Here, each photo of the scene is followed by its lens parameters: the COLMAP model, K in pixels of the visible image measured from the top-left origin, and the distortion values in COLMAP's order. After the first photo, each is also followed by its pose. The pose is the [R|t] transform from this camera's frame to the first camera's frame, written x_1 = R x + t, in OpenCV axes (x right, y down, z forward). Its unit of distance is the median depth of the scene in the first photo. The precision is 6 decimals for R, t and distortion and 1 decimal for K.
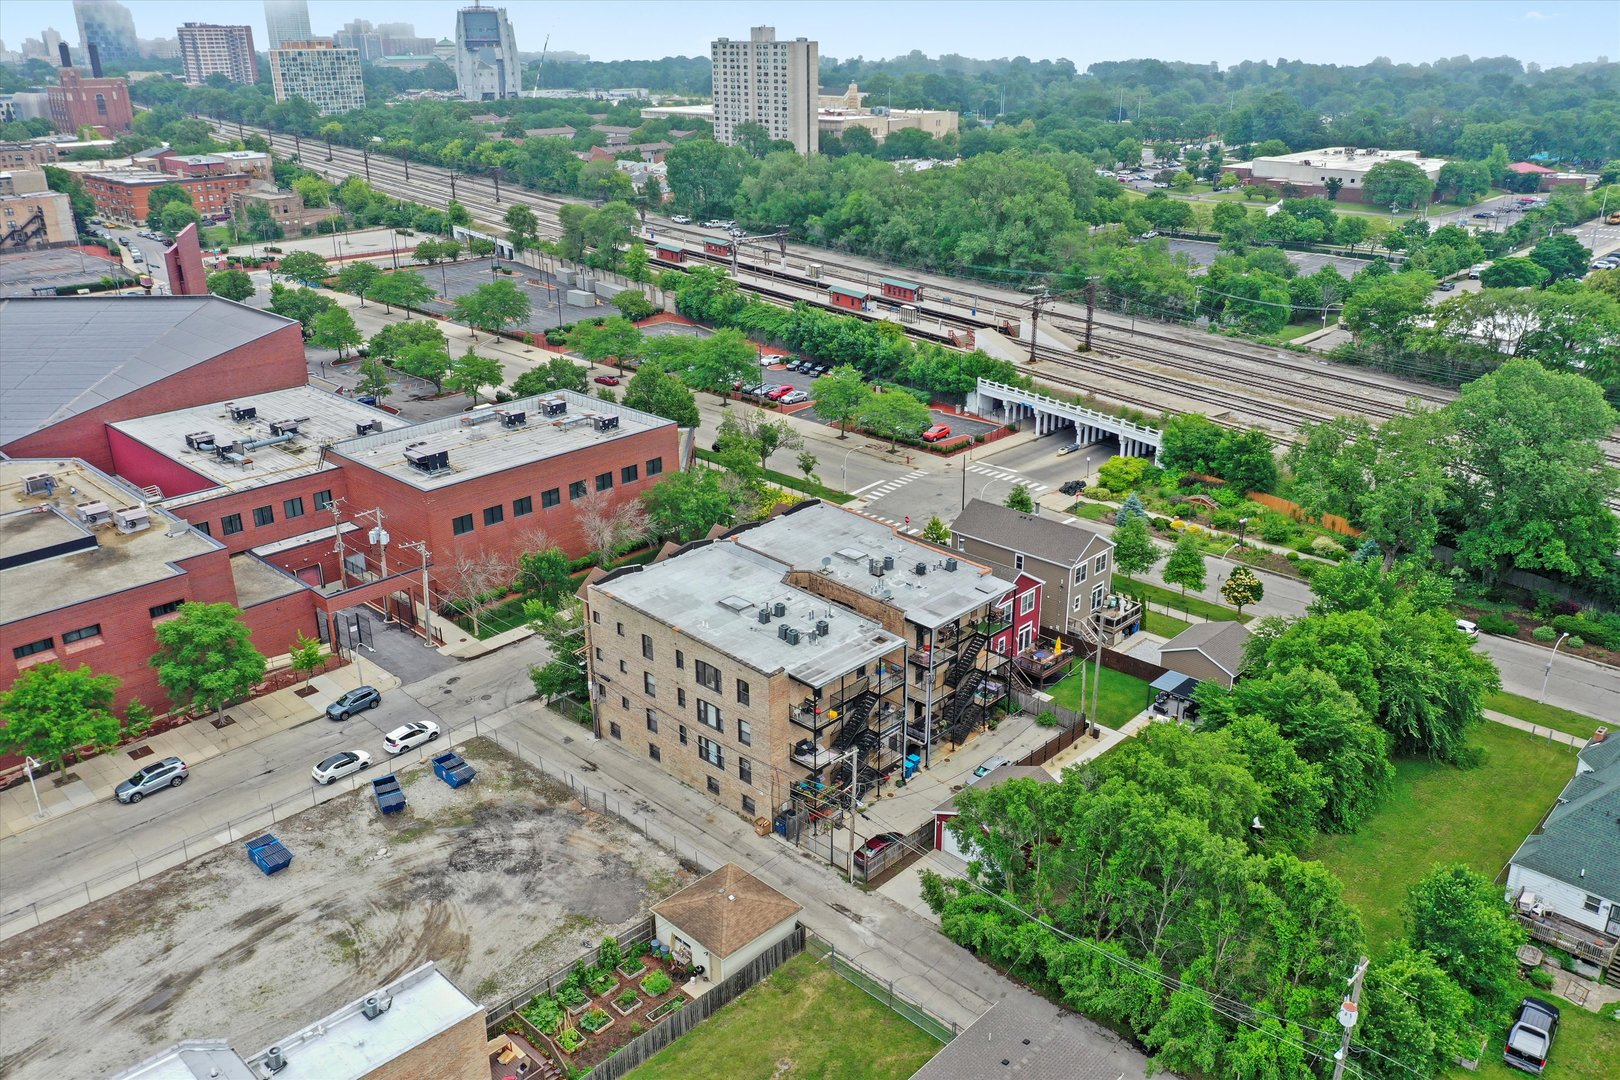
lens RADIAL K [[1257.9, 0, 810.0], [0, 1257.9, 540.0], [0, 0, 1]] dist [0.003397, 0.012547]
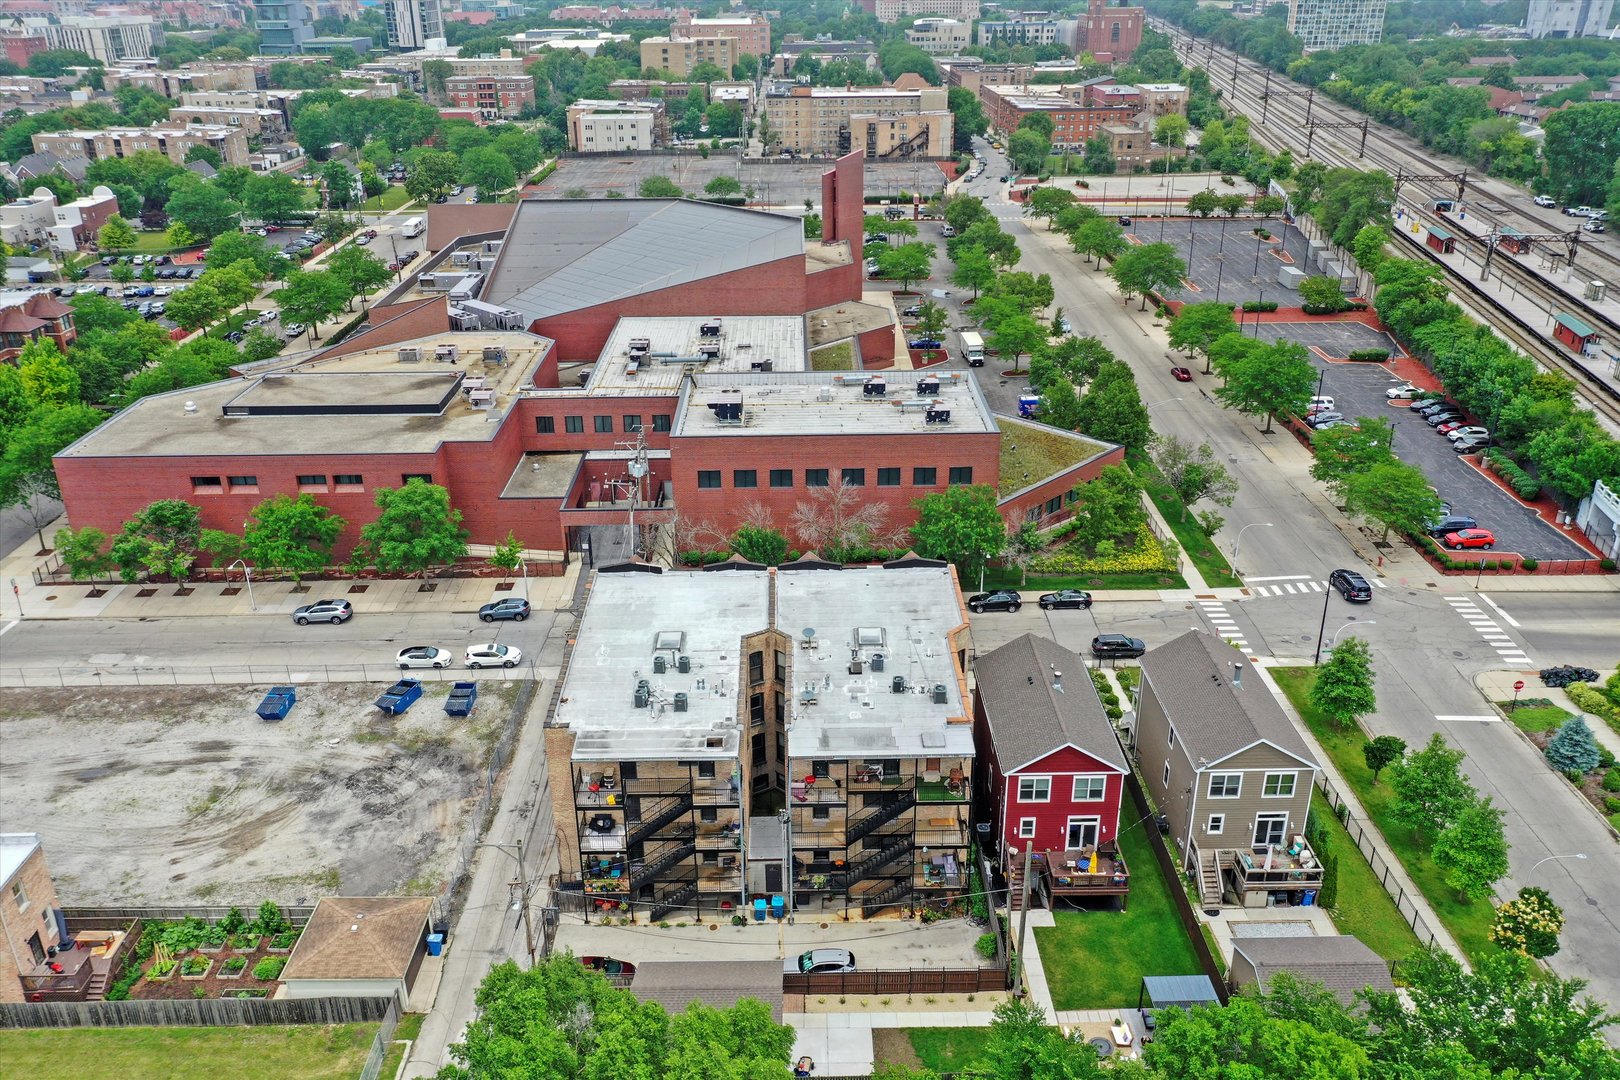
lens RADIAL K [[1257.9, 0, 810.0], [0, 1257.9, 540.0], [0, 0, 1]] dist [0.003397, 0.012547]
pose [[0.707692, 0.292647, -0.643063, 0.426750], [-0.261788, 0.954010, 0.146056, -0.131266], [0.656231, 0.064984, 0.751756, 0.314747]]
